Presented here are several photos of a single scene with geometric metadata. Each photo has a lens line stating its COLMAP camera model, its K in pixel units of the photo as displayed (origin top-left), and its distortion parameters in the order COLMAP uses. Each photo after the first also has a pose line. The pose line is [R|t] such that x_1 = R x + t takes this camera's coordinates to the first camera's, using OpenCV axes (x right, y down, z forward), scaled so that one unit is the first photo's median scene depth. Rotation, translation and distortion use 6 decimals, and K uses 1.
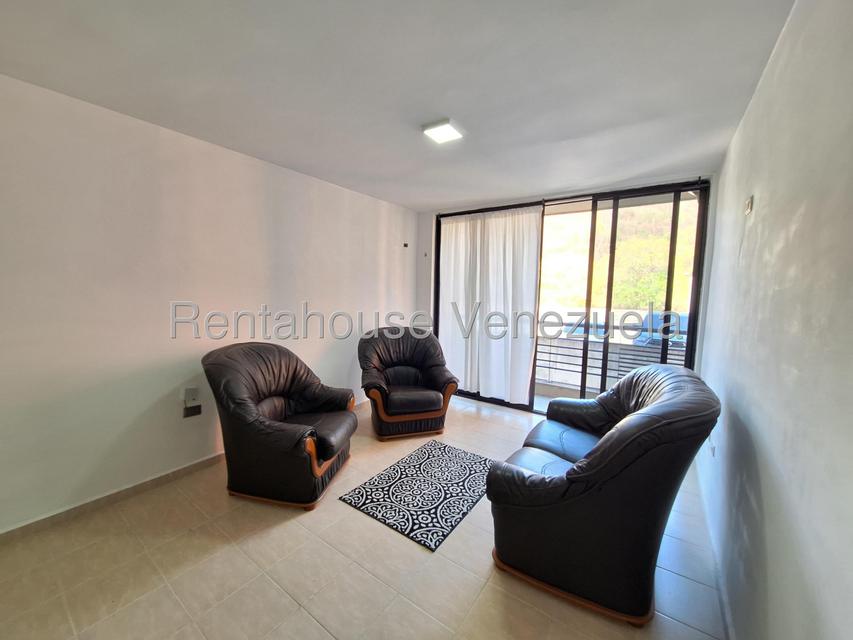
lens RADIAL K [[333.1, 0, 422.8], [0, 333.1, 320.5], [0, 0, 1]] dist [-0.001901, 0.000529]
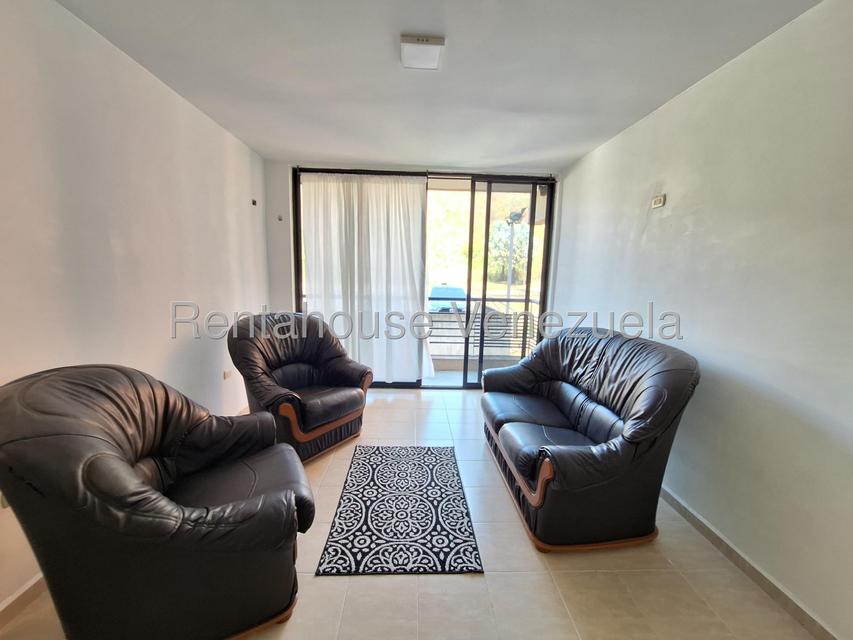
lens RADIAL K [[333.1, 0, 422.8], [0, 333.1, 320.5], [0, 0, 1]] dist [-0.001901, 0.000529]
pose [[0.793014, -0.087795, 0.602844, -0.300160], [0.046390, 0.995390, 0.083939, -0.014105], [-0.607435, -0.038599, 0.793431, 0.244500]]
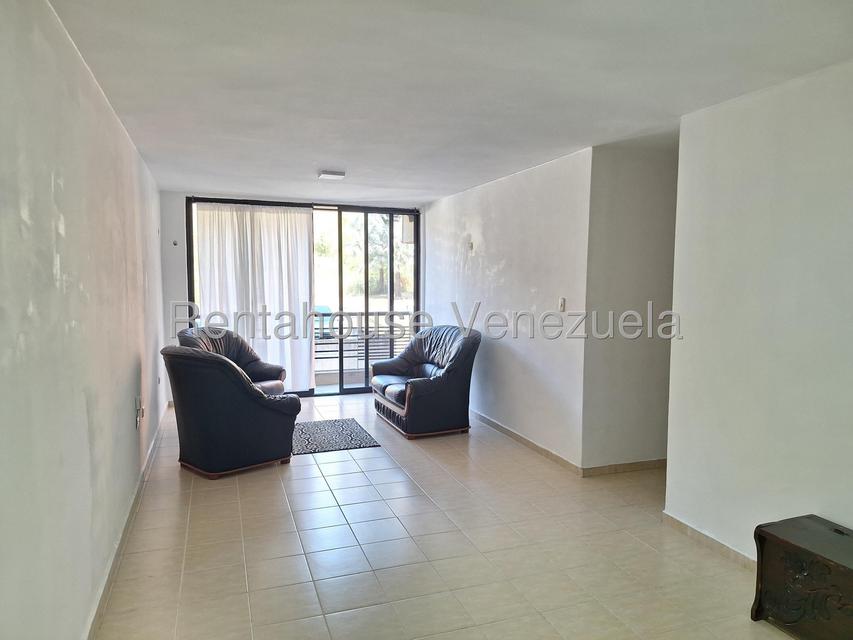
lens RADIAL K [[591.1, 0, 426.5], [0, 591.1, 320.0], [0, 0, 1]] dist [0.077052, -0.000329]
pose [[0.569502, -0.072393, 0.818796, -1.209189], [0.081989, 0.996150, 0.031047, -0.001313], [-0.817891, 0.049451, 0.573245, -0.495272]]
